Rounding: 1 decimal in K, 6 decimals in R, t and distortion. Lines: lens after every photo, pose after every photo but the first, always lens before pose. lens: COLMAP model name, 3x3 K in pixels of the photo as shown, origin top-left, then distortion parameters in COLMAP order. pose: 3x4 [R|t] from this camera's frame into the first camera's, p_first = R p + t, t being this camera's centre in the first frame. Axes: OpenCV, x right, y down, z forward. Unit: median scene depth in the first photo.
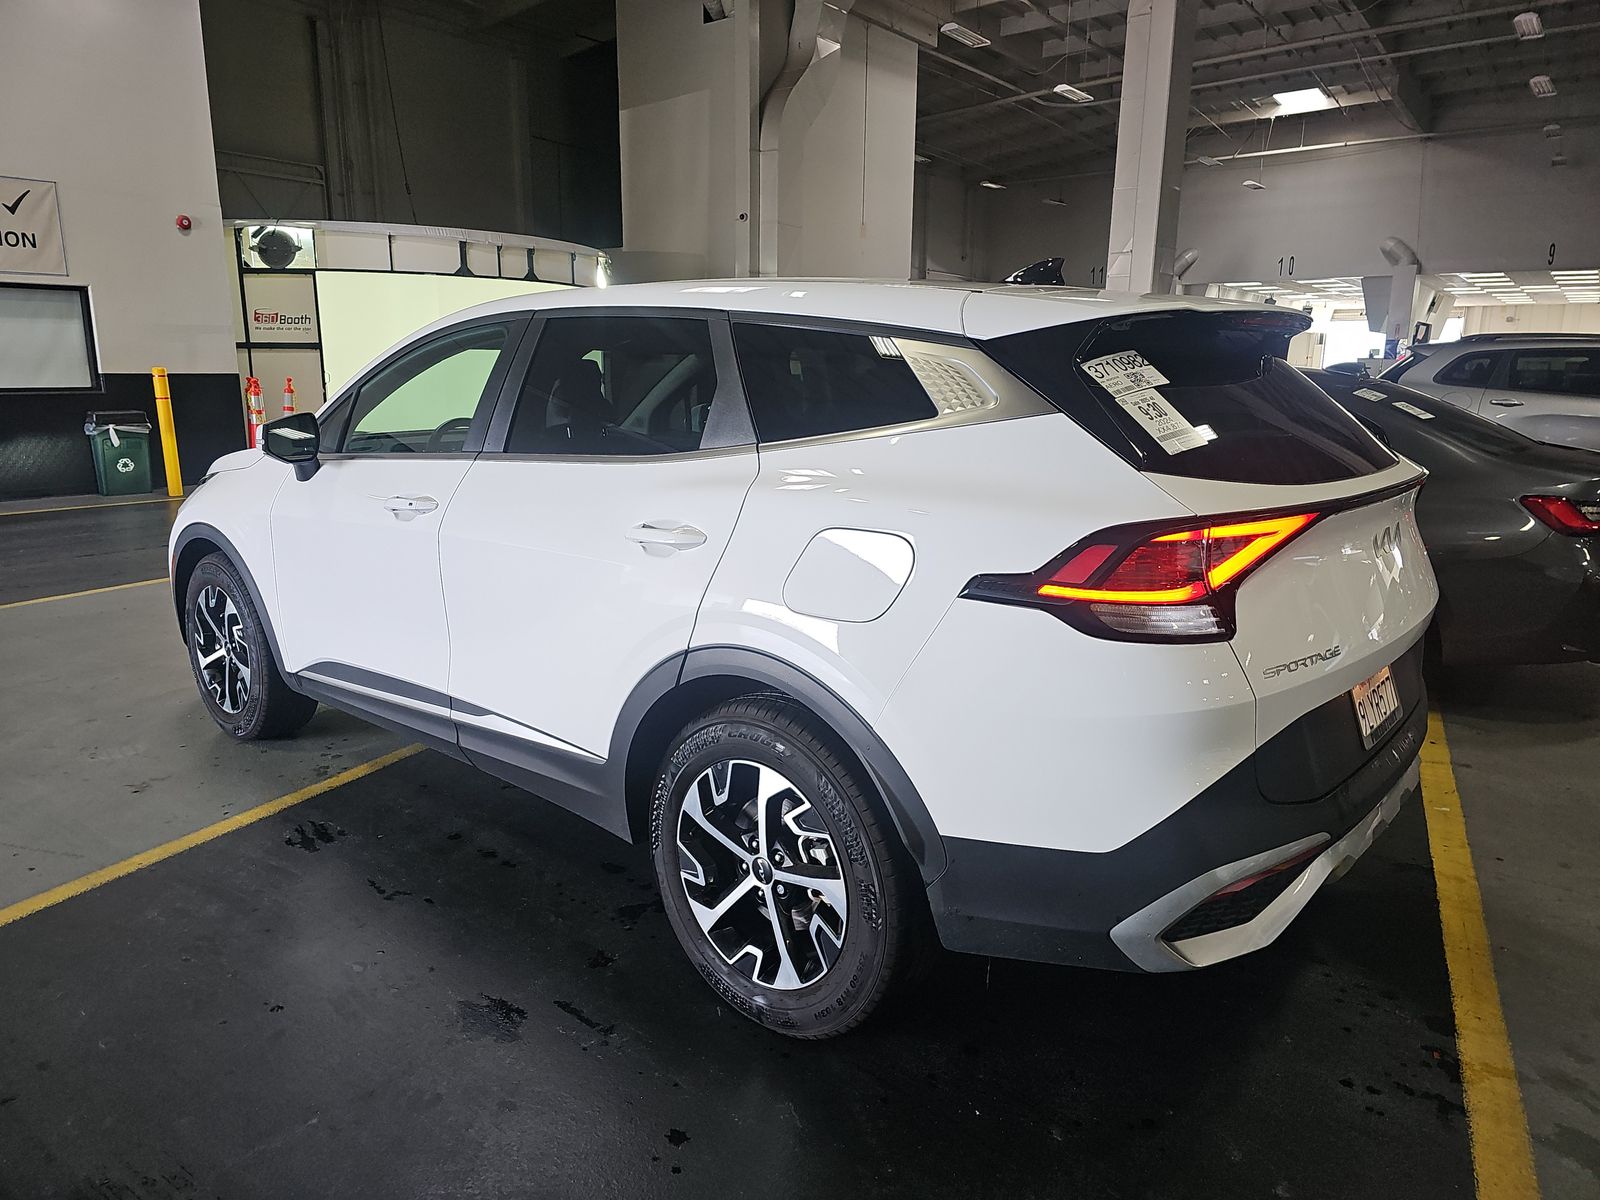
lens RADIAL K [[1086.1, 0, 798.0], [0, 1086.1, 634.7], [0, 0, 1]] dist [0.032764, -0.043634]
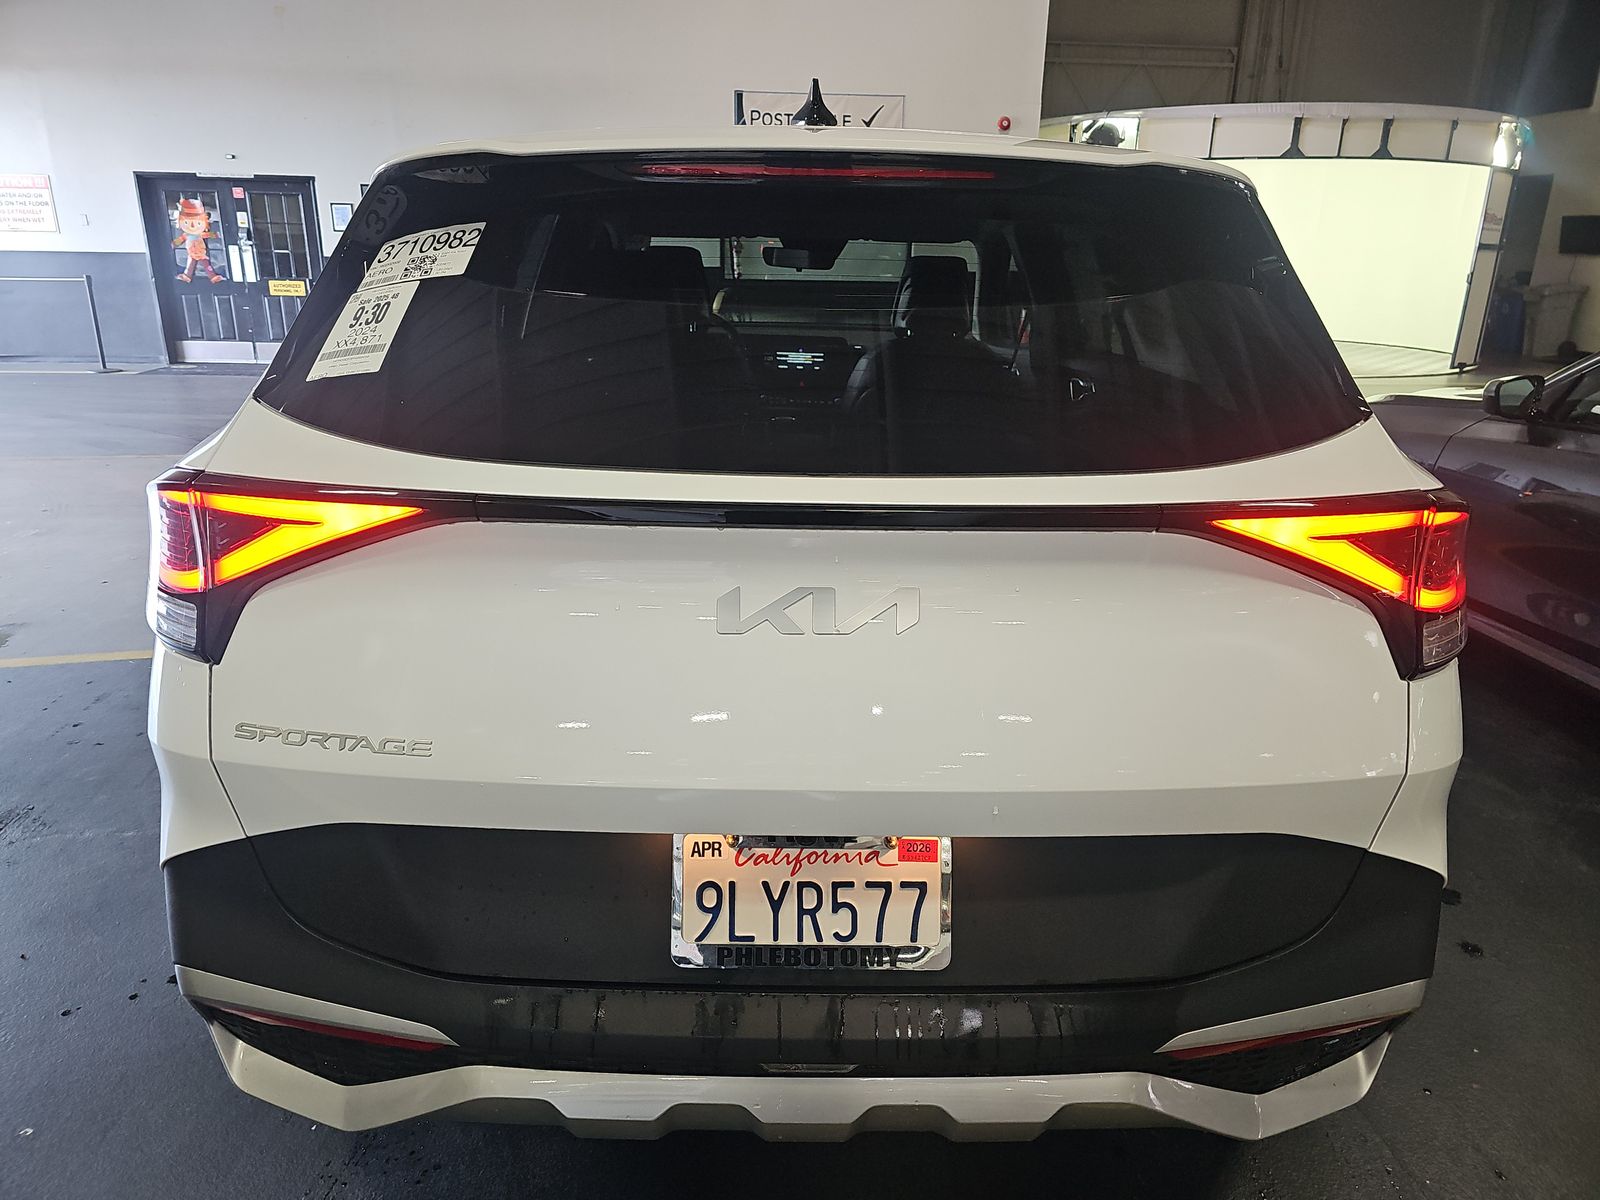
lens RADIAL K [[1086.1, 0, 798.0], [0, 1086.1, 634.7], [0, 0, 1]] dist [0.032764, -0.043634]
pose [[0.638519, 0.253413, -0.726688, 0.186112], [-0.191127, 0.966867, 0.169231, -0.032638], [0.745496, 0.030832, 0.665797, 0.137941]]
